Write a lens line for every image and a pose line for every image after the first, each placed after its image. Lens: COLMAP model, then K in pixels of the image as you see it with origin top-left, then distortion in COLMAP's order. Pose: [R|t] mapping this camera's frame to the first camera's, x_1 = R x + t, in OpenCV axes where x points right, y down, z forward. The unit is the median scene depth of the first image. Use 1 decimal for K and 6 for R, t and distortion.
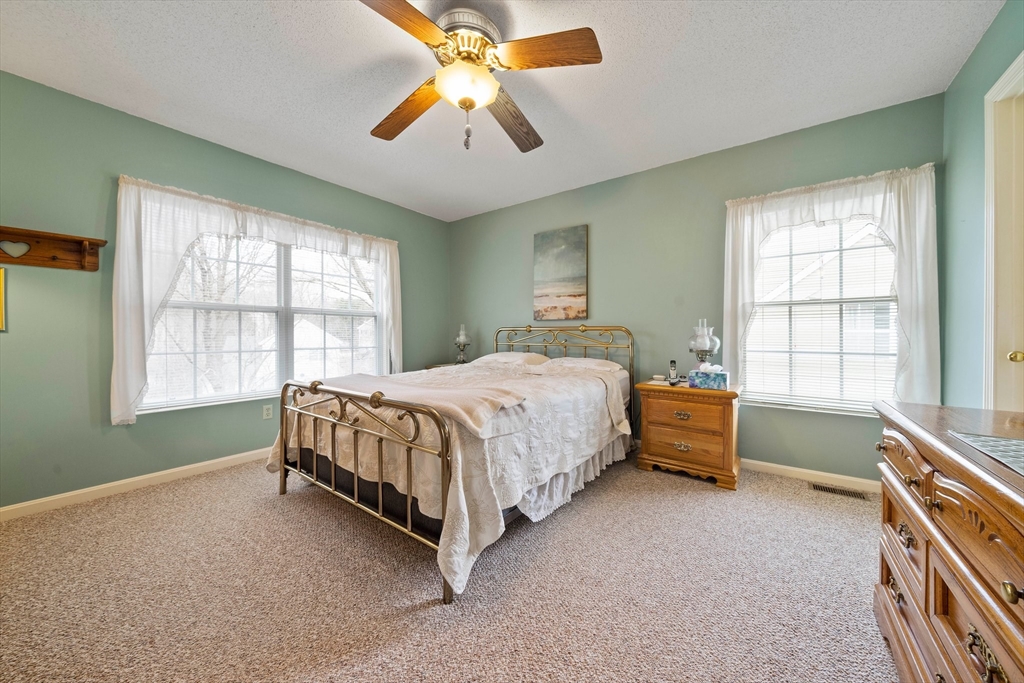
lens RADIAL K [[350.2, 0, 513.2], [0, 350.2, 343.3], [0, 0, 1]] dist [-0.005318, 0.000018]
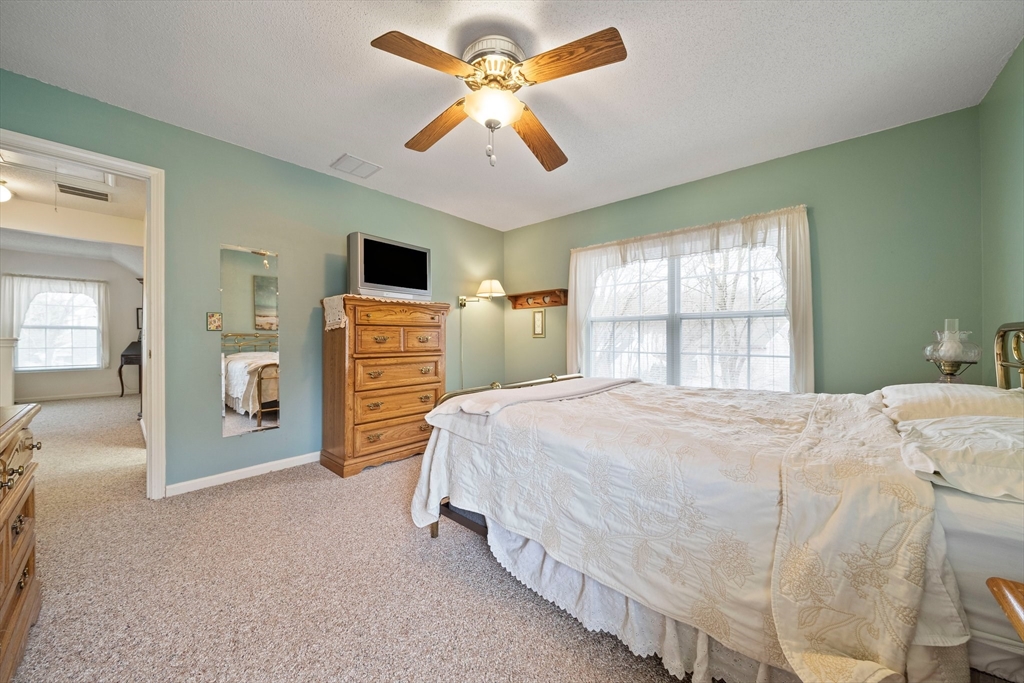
lens RADIAL K [[350.2, 0, 513.2], [0, 350.2, 343.3], [0, 0, 1]] dist [-0.005318, 0.000018]
pose [[-0.085274, 0.012768, -0.996276, 0.564230], [-0.027894, 0.999495, 0.015197, -0.018504], [0.995967, 0.029086, -0.084875, 0.701336]]
